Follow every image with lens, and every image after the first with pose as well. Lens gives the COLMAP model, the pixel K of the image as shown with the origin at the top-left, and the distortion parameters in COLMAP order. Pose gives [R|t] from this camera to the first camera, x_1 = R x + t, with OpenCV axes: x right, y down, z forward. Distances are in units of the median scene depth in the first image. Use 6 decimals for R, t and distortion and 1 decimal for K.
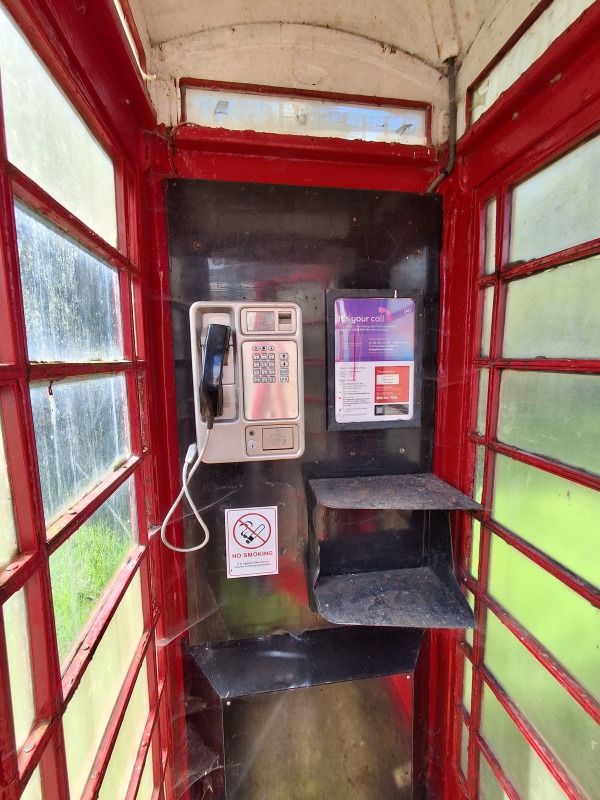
lens RADIAL K [[370.4, 0, 300.0], [0, 370.4, 400.0], [0, 0, 1]] dist [0.000011, -0.000010]
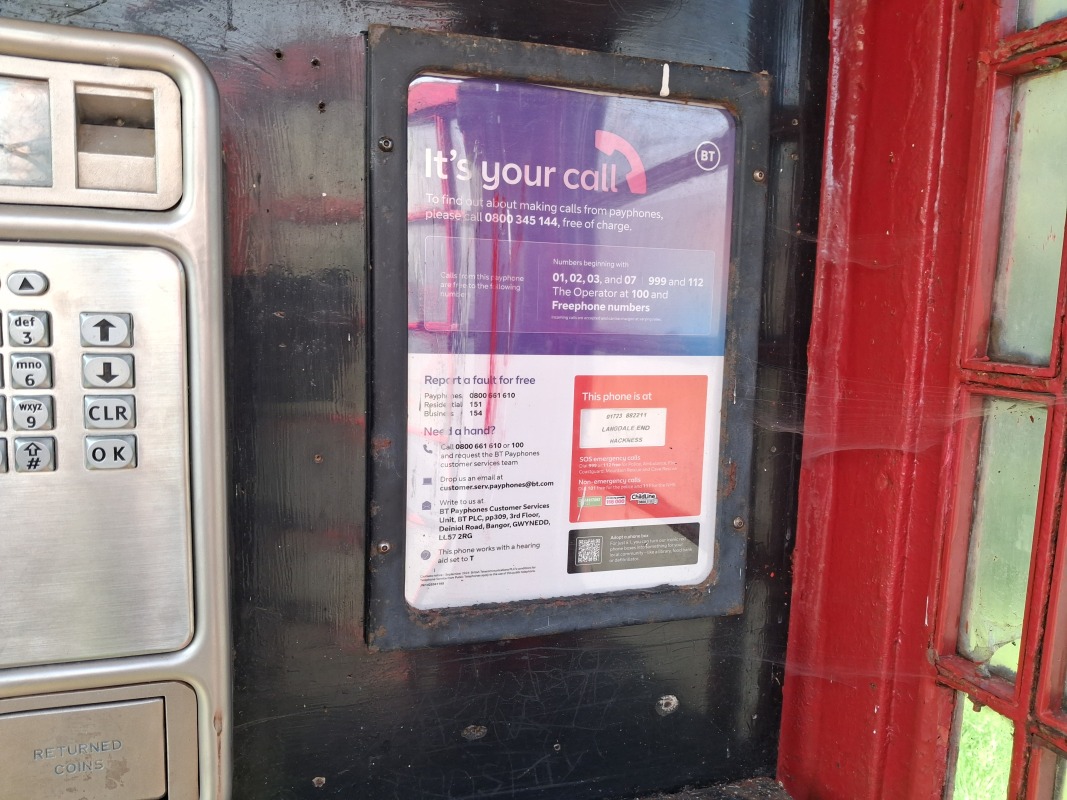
lens RADIAL K [[836.6, 0, 549.3], [0, 836.6, 398.7], [0, 0, 1]] dist [0.094622, -0.180383]
pose [[0.978426, 0.020230, 0.205606, 0.073110], [-0.021201, 0.999772, 0.002524, -0.076544], [-0.205508, -0.006829, 0.978632, 0.464825]]
